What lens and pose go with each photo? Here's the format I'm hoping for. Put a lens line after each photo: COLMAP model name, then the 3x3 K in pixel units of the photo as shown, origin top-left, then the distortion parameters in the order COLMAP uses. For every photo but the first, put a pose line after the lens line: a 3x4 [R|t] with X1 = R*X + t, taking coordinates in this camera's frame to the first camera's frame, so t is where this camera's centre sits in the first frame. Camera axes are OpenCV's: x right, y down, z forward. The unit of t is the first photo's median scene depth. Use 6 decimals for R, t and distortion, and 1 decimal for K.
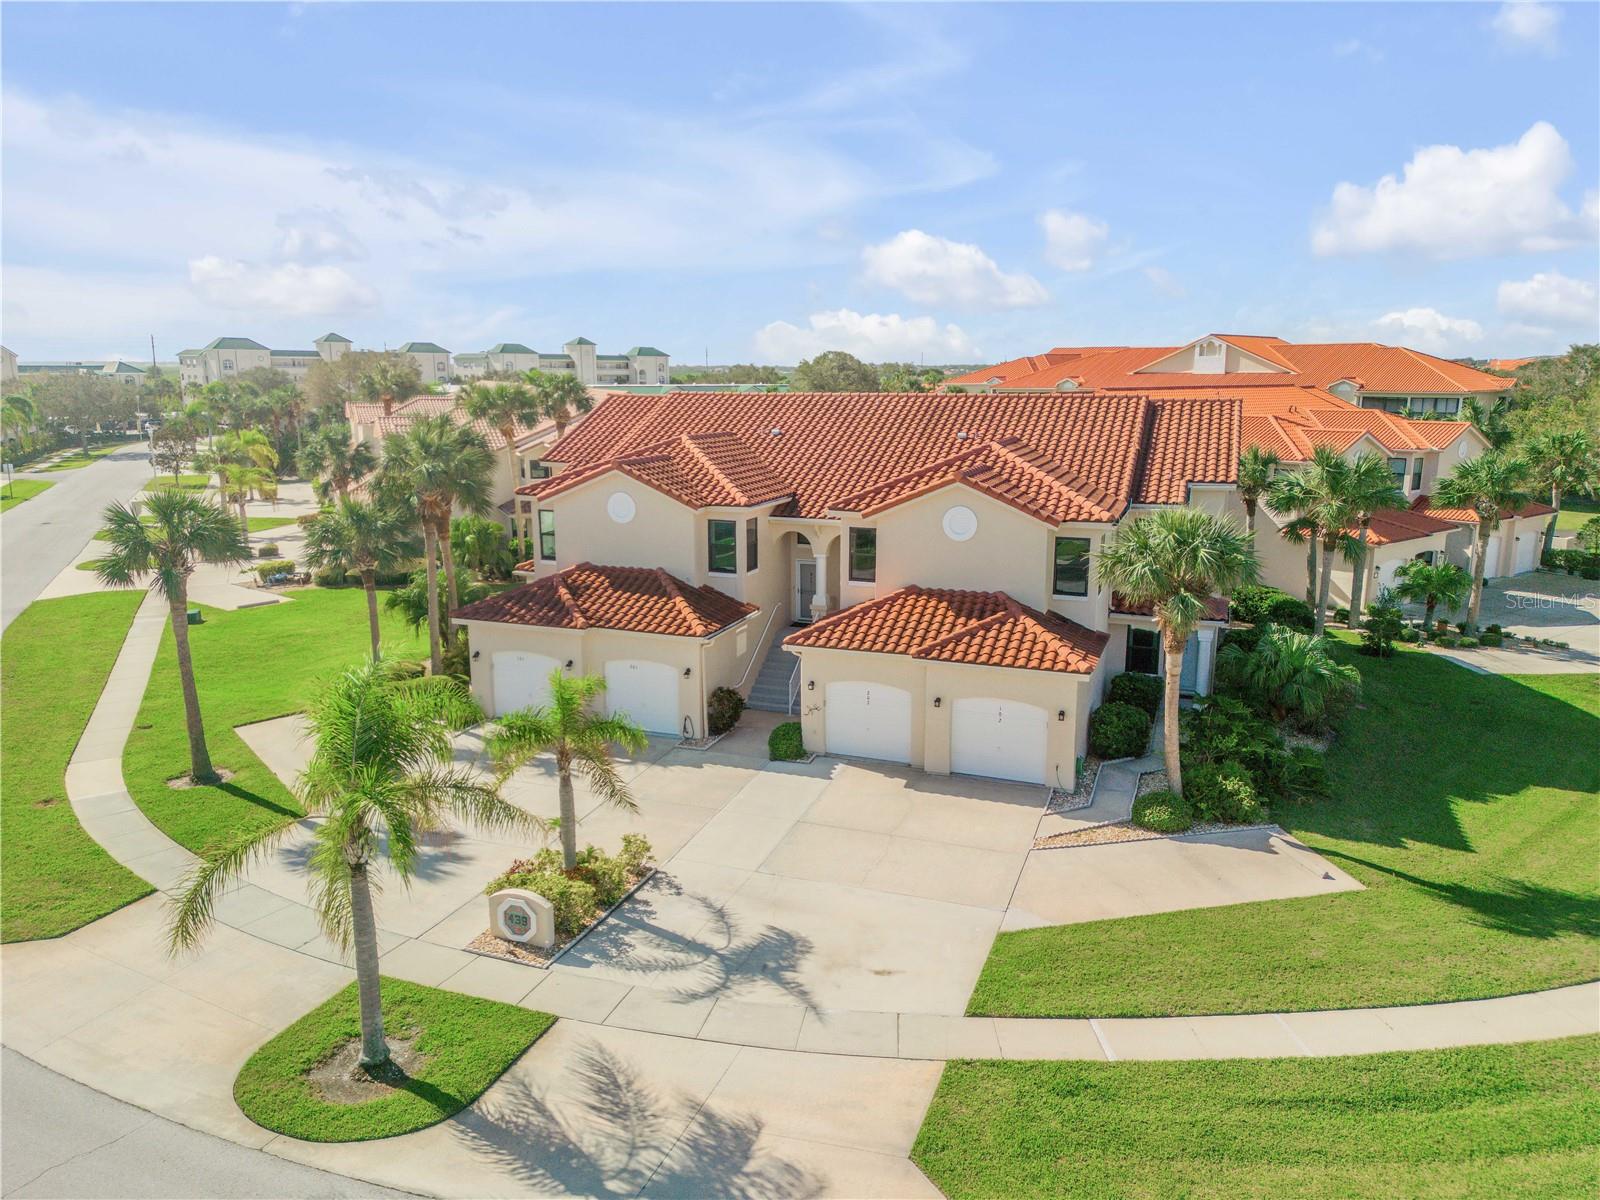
lens RADIAL K [[1136.5, 0, 803.1], [0, 1136.5, 609.8], [0, 0, 1]] dist [0.083785, -0.084856]
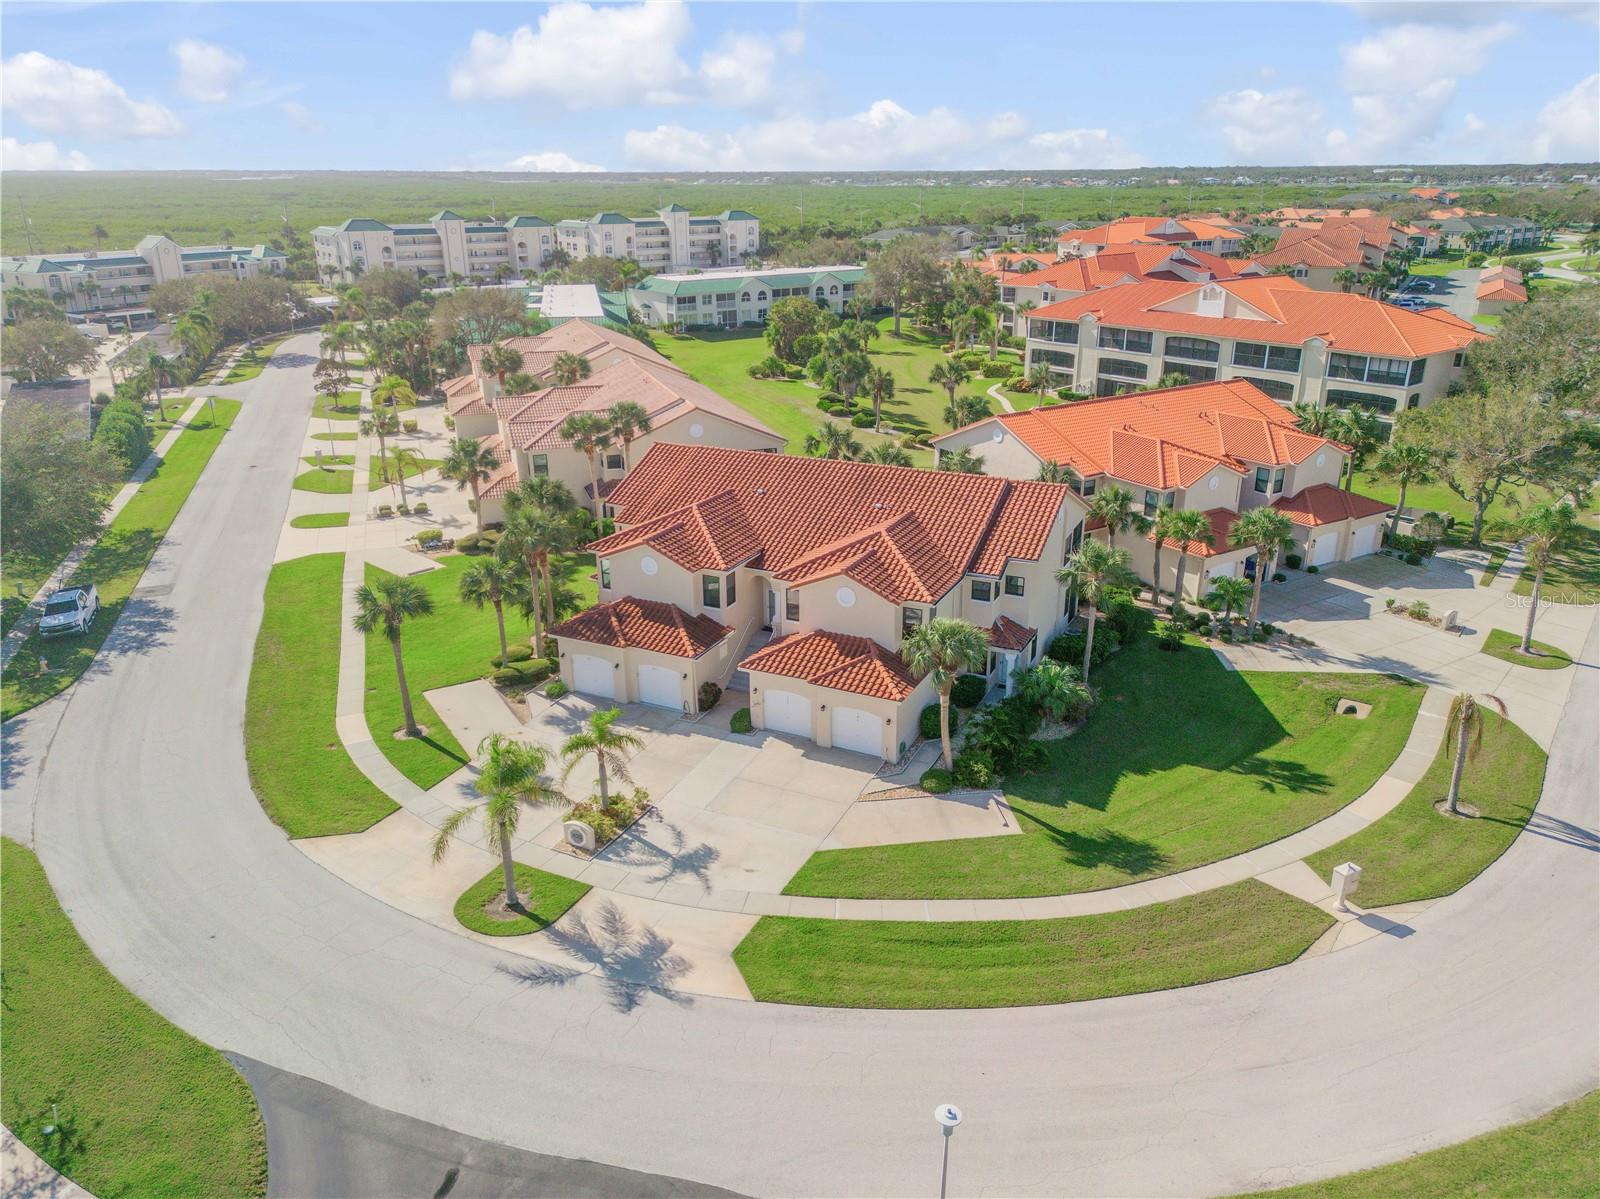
lens RADIAL K [[1136.5, 0, 803.1], [0, 1136.5, 609.3], [0, 0, 1]] dist [0.083785, -0.084856]
pose [[0.995538, 0.028851, -0.089848, 0.237123], [-0.014479, 0.987543, 0.156679, -0.332824], [0.093249, -0.154679, 0.983554, -0.662829]]
